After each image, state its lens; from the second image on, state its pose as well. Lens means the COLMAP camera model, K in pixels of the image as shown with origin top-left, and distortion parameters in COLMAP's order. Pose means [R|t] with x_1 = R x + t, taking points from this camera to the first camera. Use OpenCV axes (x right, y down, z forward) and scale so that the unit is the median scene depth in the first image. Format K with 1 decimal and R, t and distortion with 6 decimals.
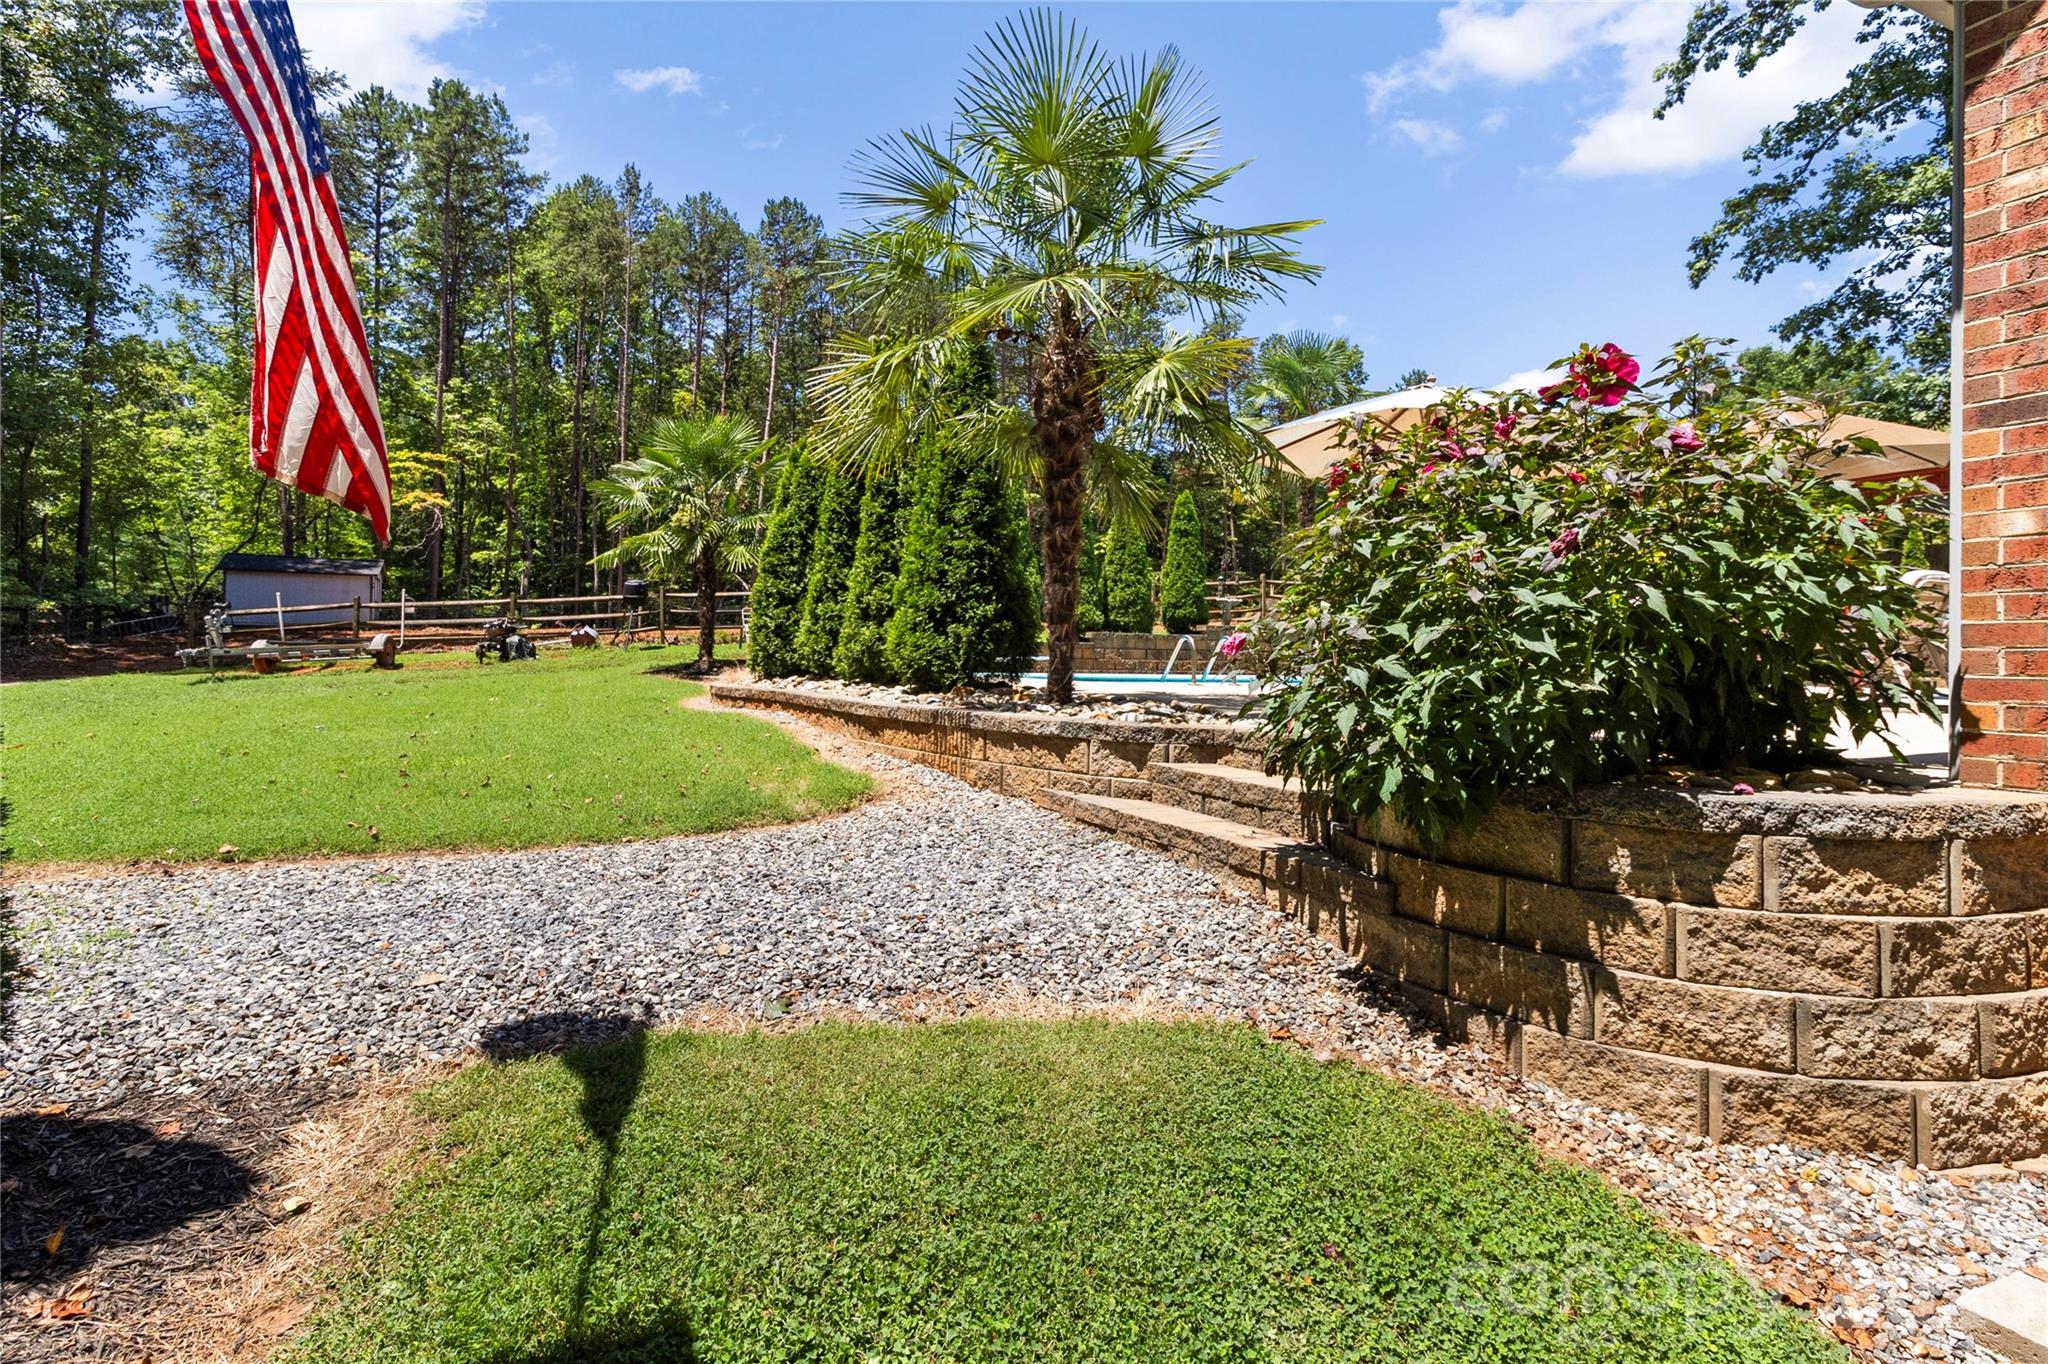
lens RADIAL K [[1022.3, 0, 1065.4], [0, 1022.3, 660.6], [0, 0, 1]] dist [0.002439, 0.000290]
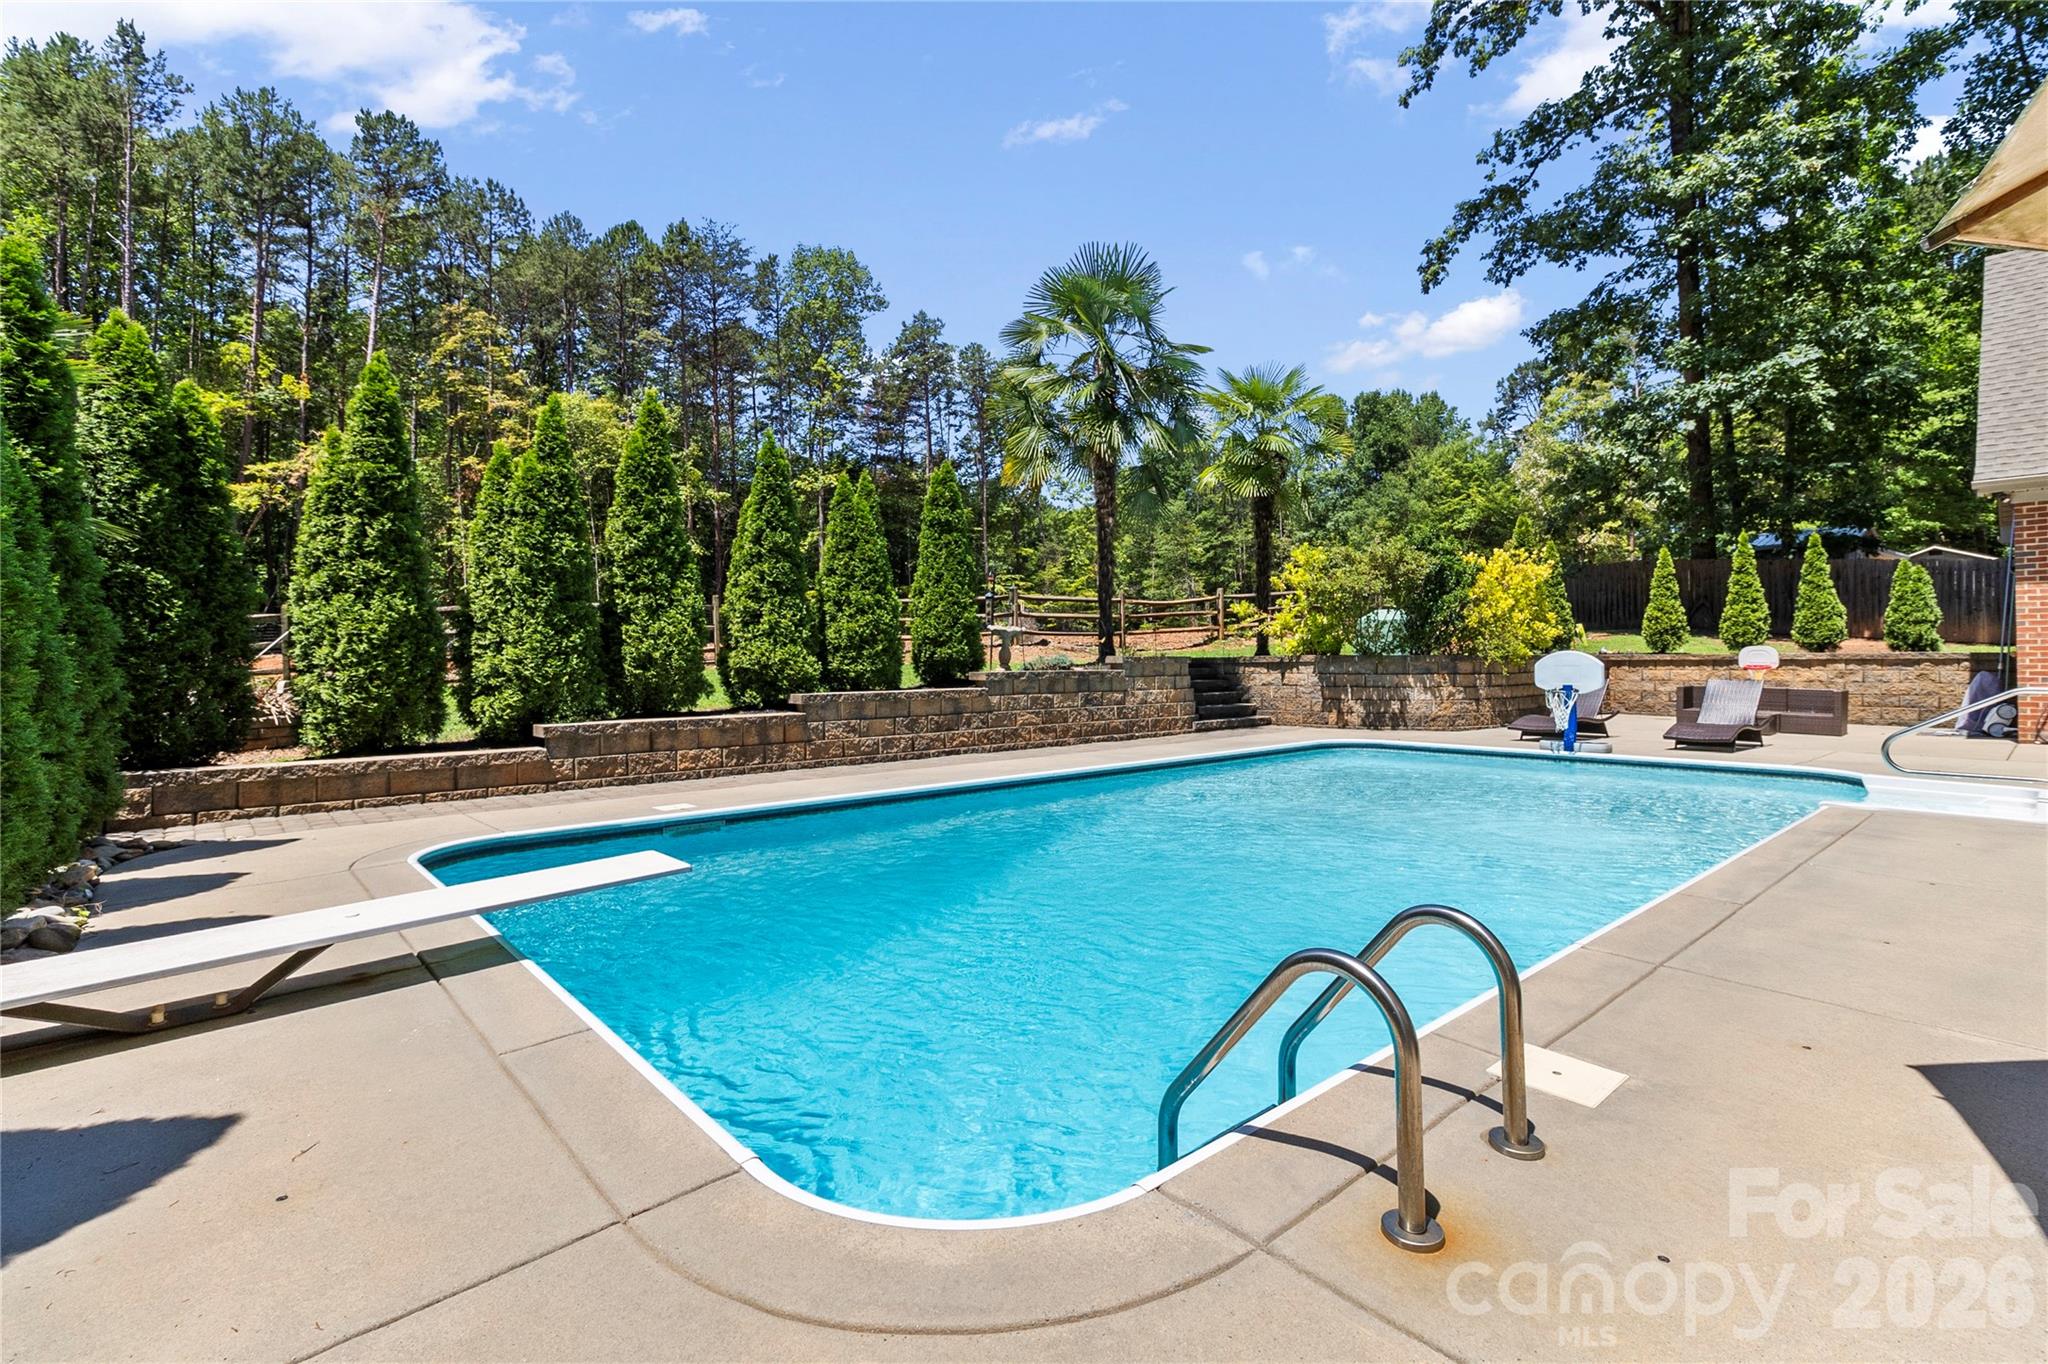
lens RADIAL K [[931.4, 0, 1033.3], [0, 931.4, 654.2], [0, 0, 1]] dist [0.002044, 0.000791]
pose [[0.959793, -0.016087, 0.280247, 0.003389], [0.017748, 0.999837, -0.003389, -0.030768], [-0.280146, 0.008227, 0.959922, 0.310197]]
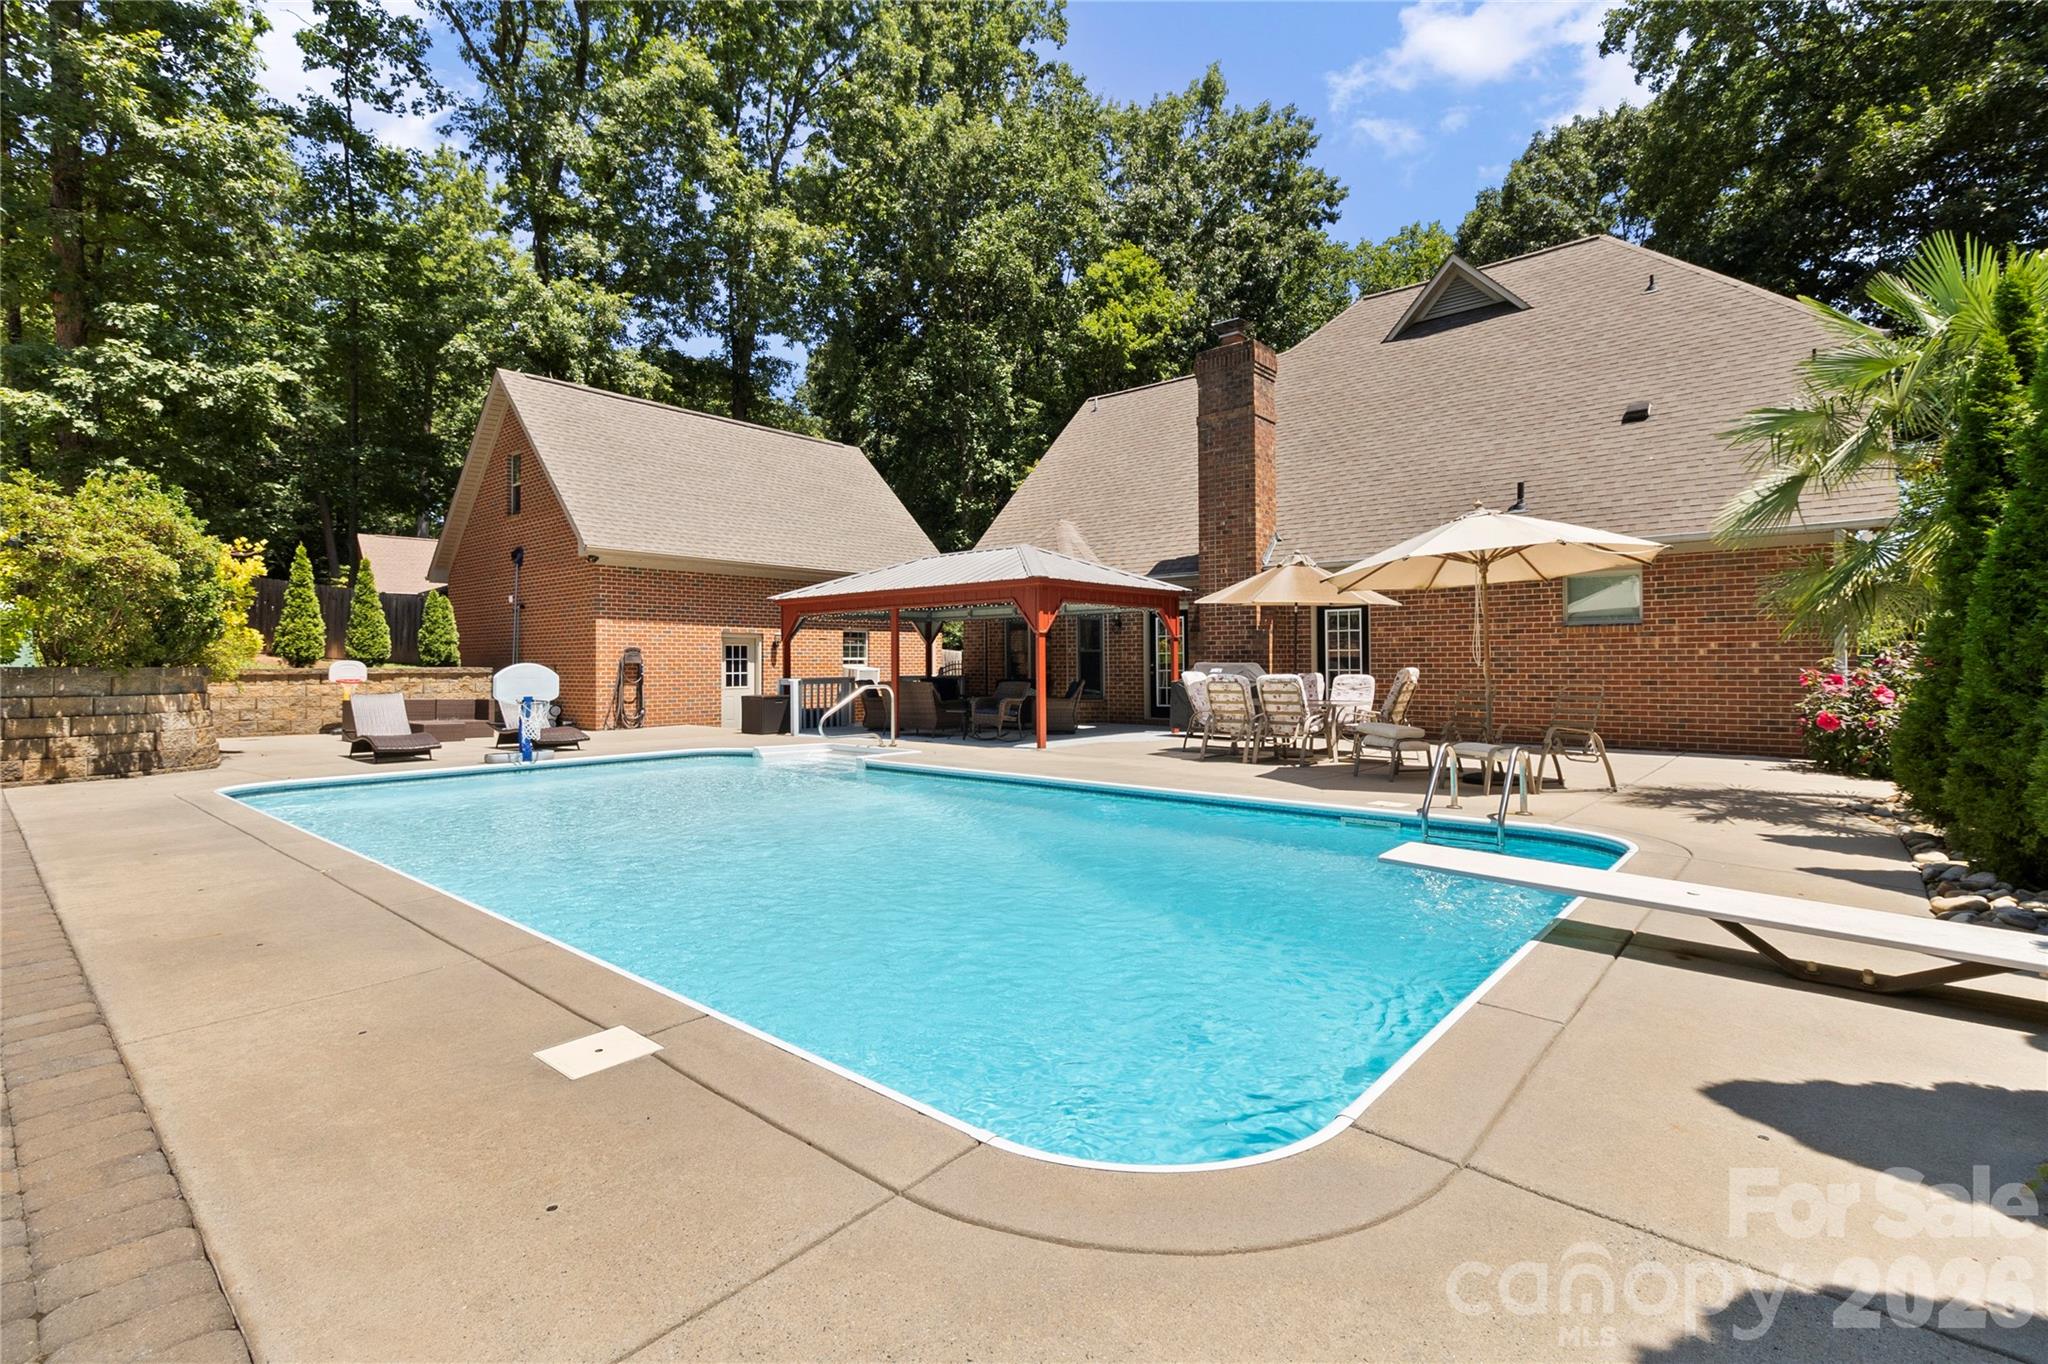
lens RADIAL K [[898.9, 0, 1065.2], [0, 898.9, 665.7], [0, 0, 1]] dist [0.000394, 0.000068]
pose [[-0.398618, -0.008542, 0.917077, -0.118858], [-0.000018, 0.999957, 0.009306, -0.032082], [-0.917117, 0.003693, -0.398601, 0.562798]]
